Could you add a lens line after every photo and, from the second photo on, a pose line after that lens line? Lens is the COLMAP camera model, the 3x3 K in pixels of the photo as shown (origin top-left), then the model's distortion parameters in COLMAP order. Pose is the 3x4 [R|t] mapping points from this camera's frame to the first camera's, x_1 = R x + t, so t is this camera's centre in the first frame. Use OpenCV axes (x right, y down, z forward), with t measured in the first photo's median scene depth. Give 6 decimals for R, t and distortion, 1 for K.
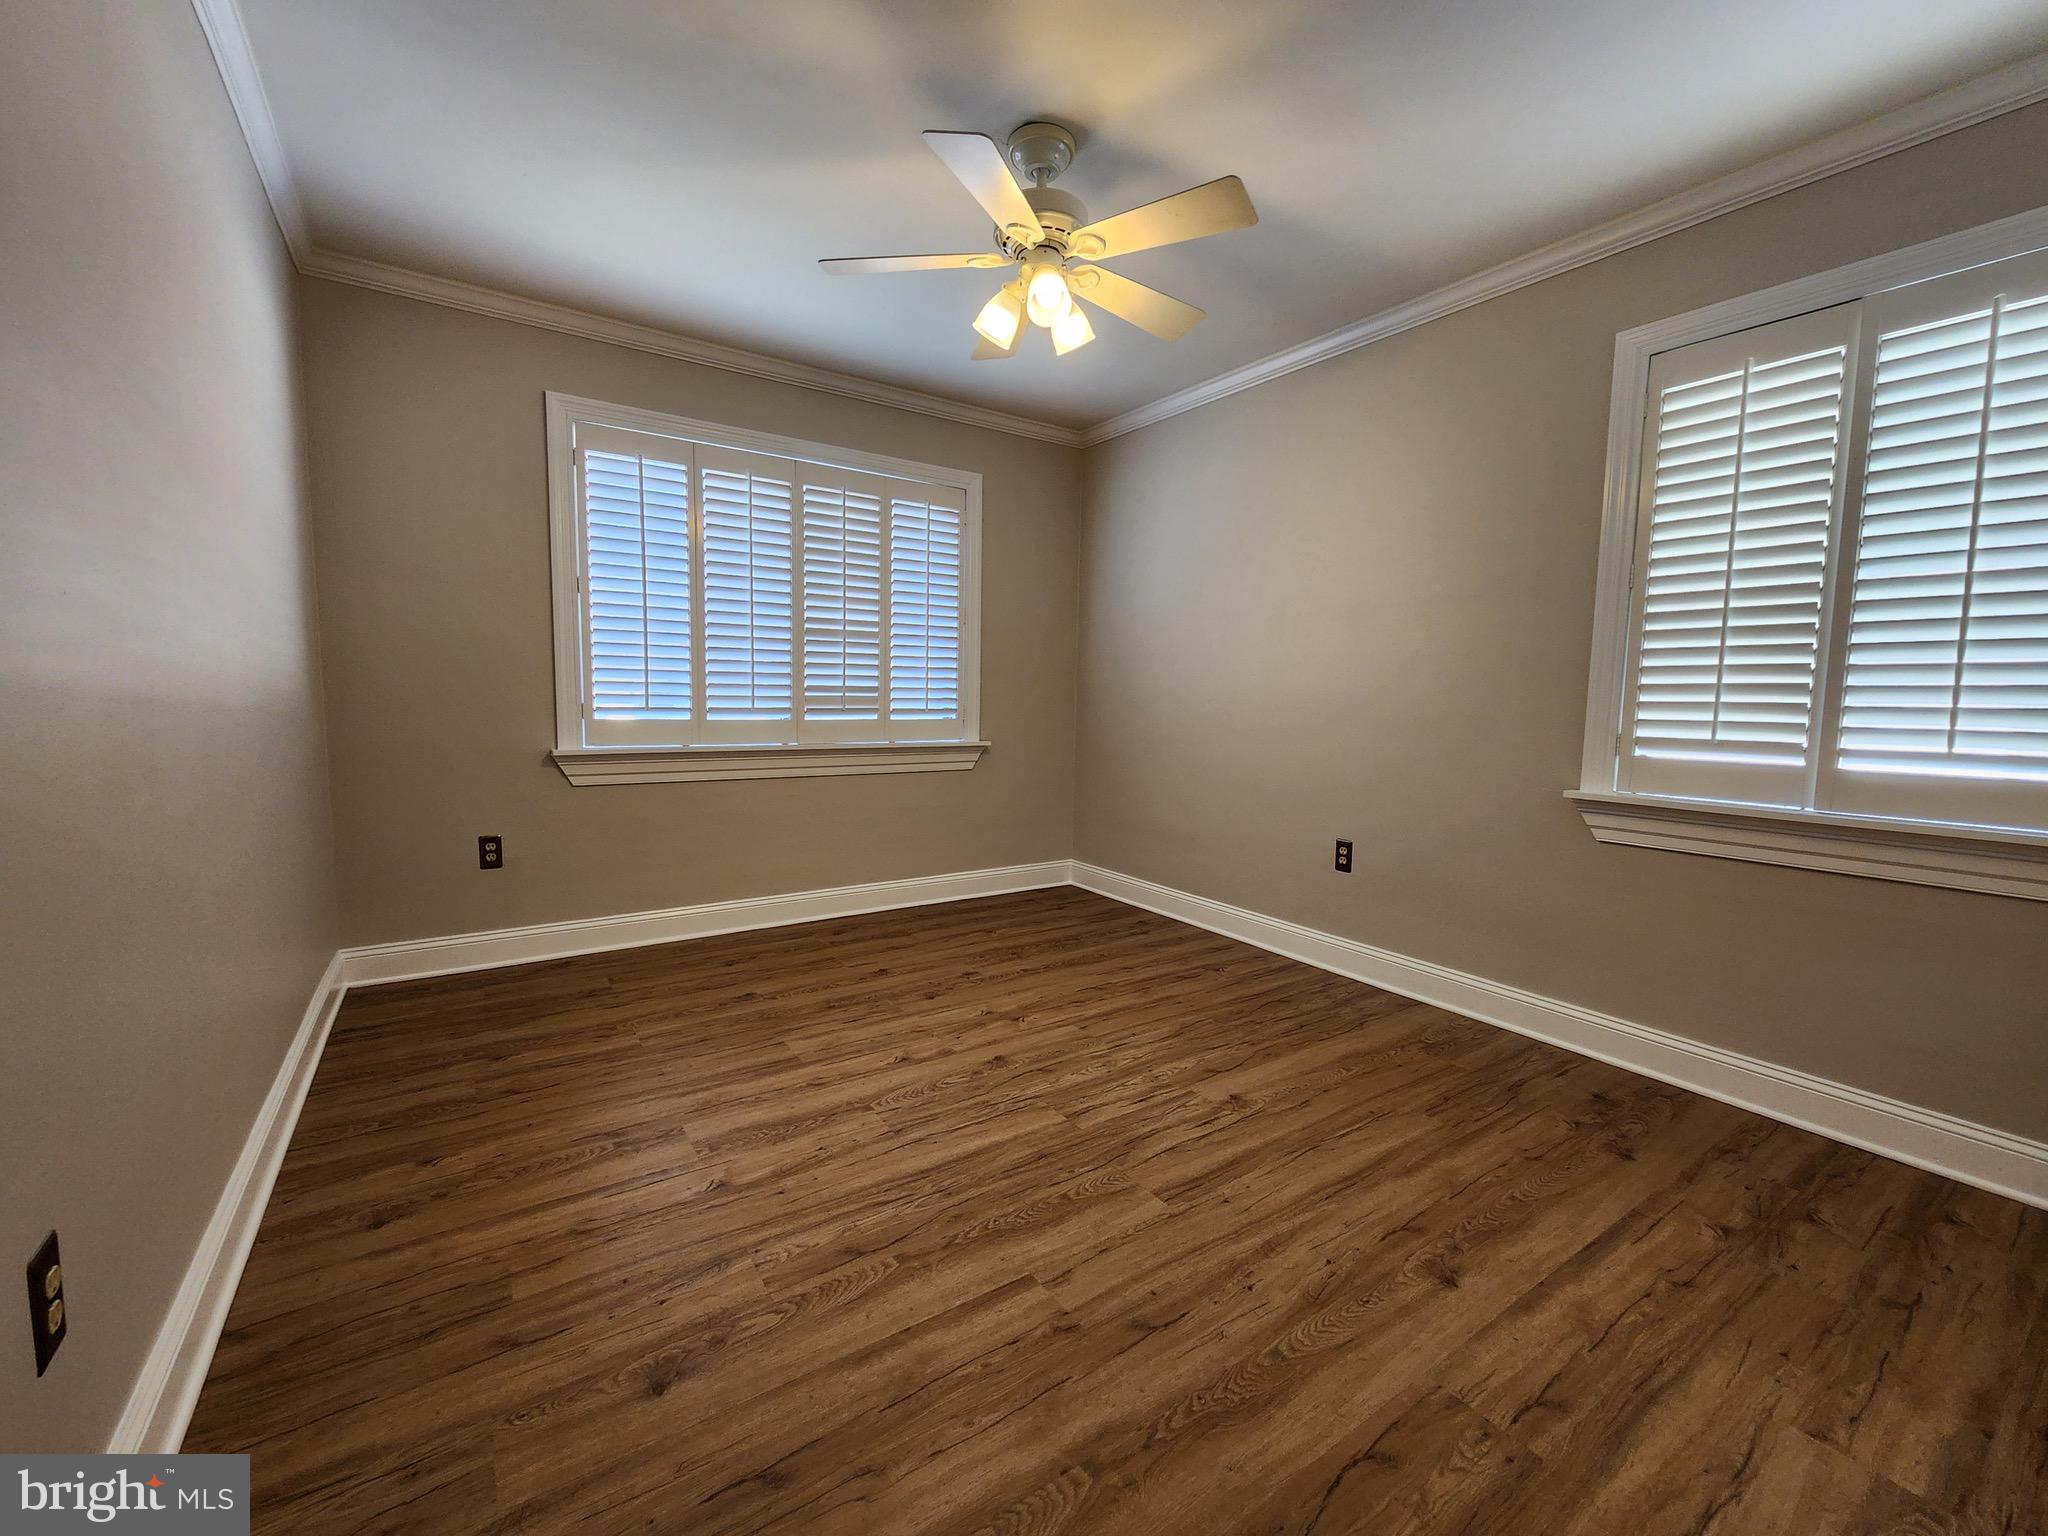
lens RADIAL K [[835.3, 0, 1021.7], [0, 835.3, 775.9], [0, 0, 1]] dist [-0.000003, -0.000491]
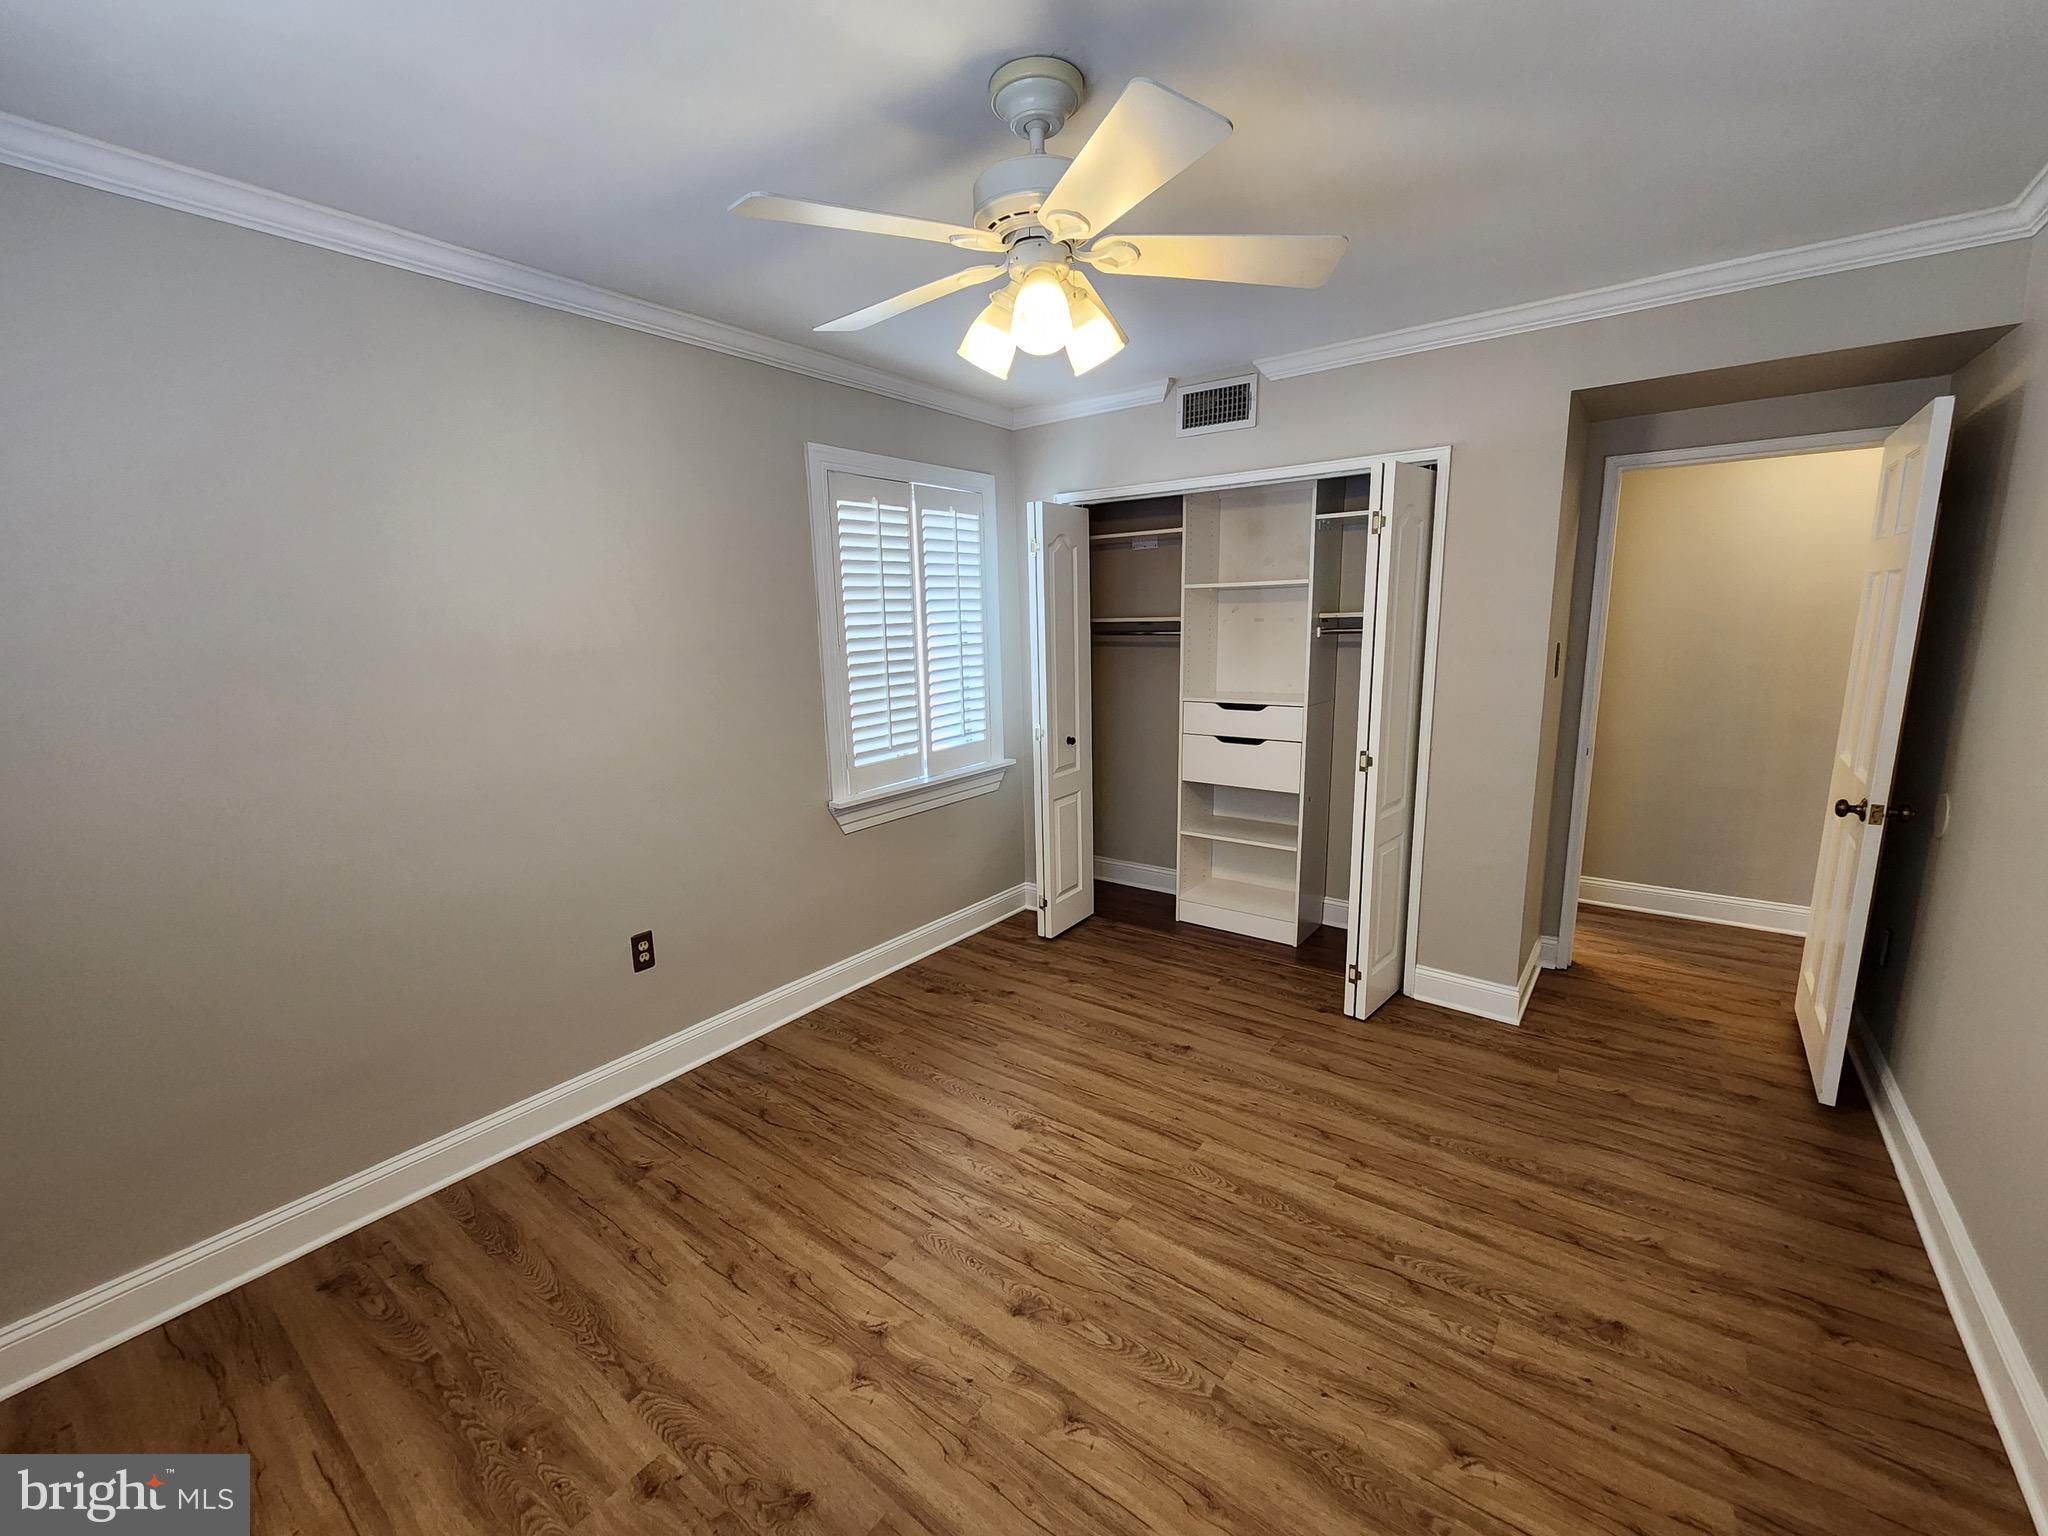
lens RADIAL K [[835.3, 0, 1037.7], [0, 835.3, 762.5], [0, 0, 1]] dist [-0.000003, -0.000491]
pose [[-0.332971, -0.176459, 0.926279, -0.783457], [0.110054, 0.968347, 0.224035, -0.372040], [-0.936492, 0.176538, -0.303012, 1.370955]]
